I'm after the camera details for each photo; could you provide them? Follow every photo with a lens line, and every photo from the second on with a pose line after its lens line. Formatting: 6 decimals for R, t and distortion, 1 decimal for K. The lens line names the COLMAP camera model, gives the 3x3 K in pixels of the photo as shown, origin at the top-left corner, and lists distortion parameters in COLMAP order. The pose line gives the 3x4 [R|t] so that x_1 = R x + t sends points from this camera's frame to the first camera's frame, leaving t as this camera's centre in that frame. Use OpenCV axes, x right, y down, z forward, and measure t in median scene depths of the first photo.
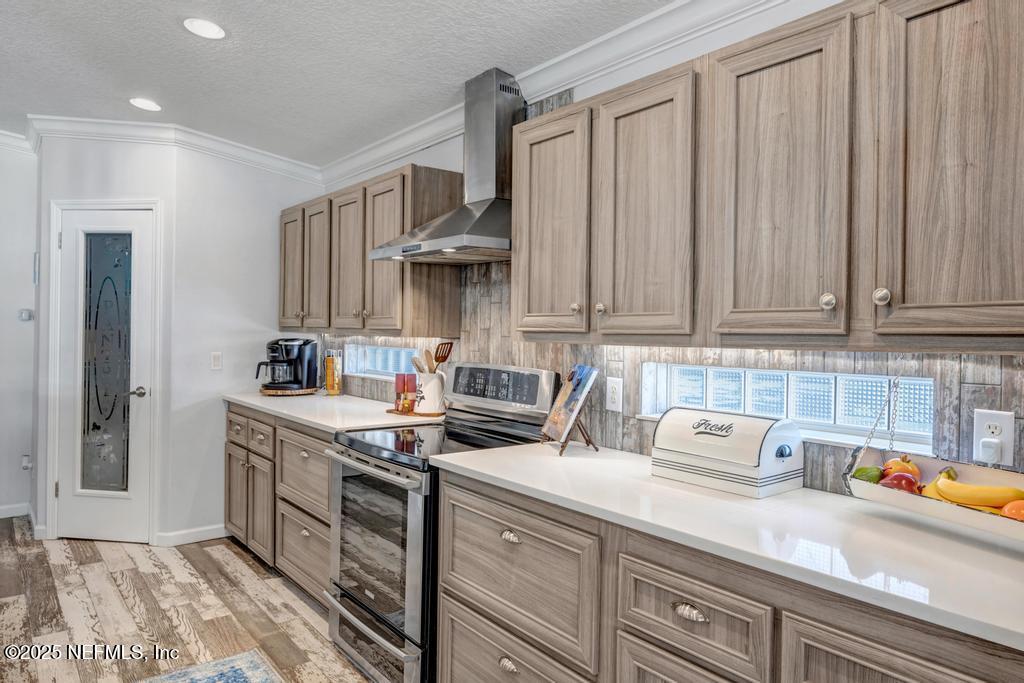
lens RADIAL K [[672.0, 0, 511.8], [0, 672.0, 336.1], [0, 0, 1]] dist [-0.003016, -0.002324]
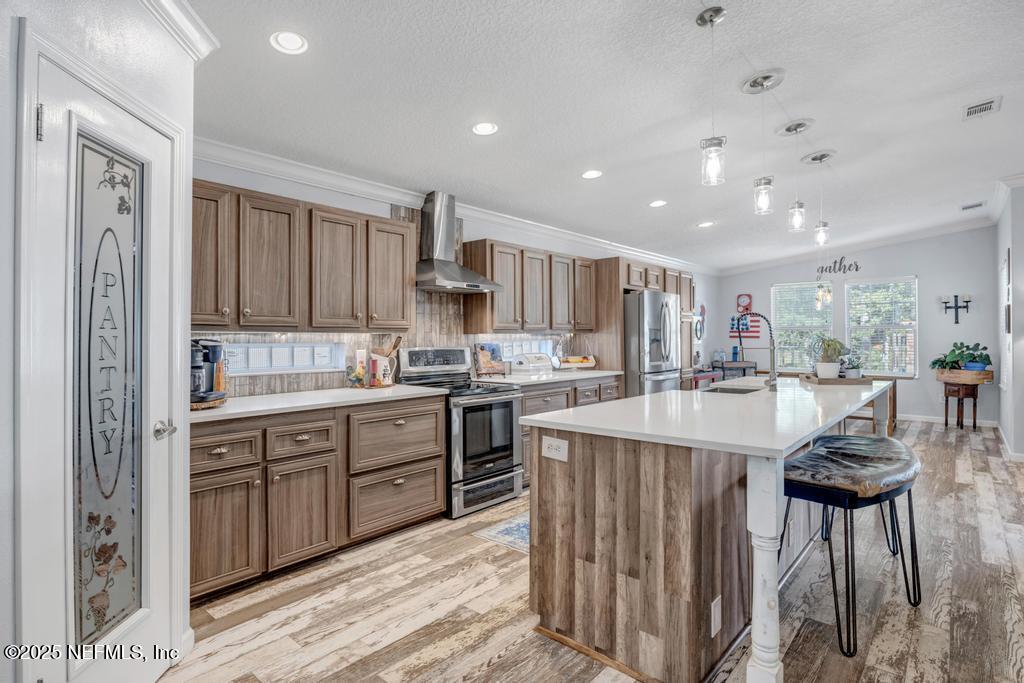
lens RADIAL K [[529.2, 0, 511.5], [0, 529.2, 337.1], [0, 0, 1]] dist [-0.002300, -0.000235]
pose [[-0.190908, -0.015773, 0.981481, -1.359220], [0.007384, 0.999820, 0.017504, -0.008489], [-0.981580, 0.010589, -0.190757, 0.972974]]
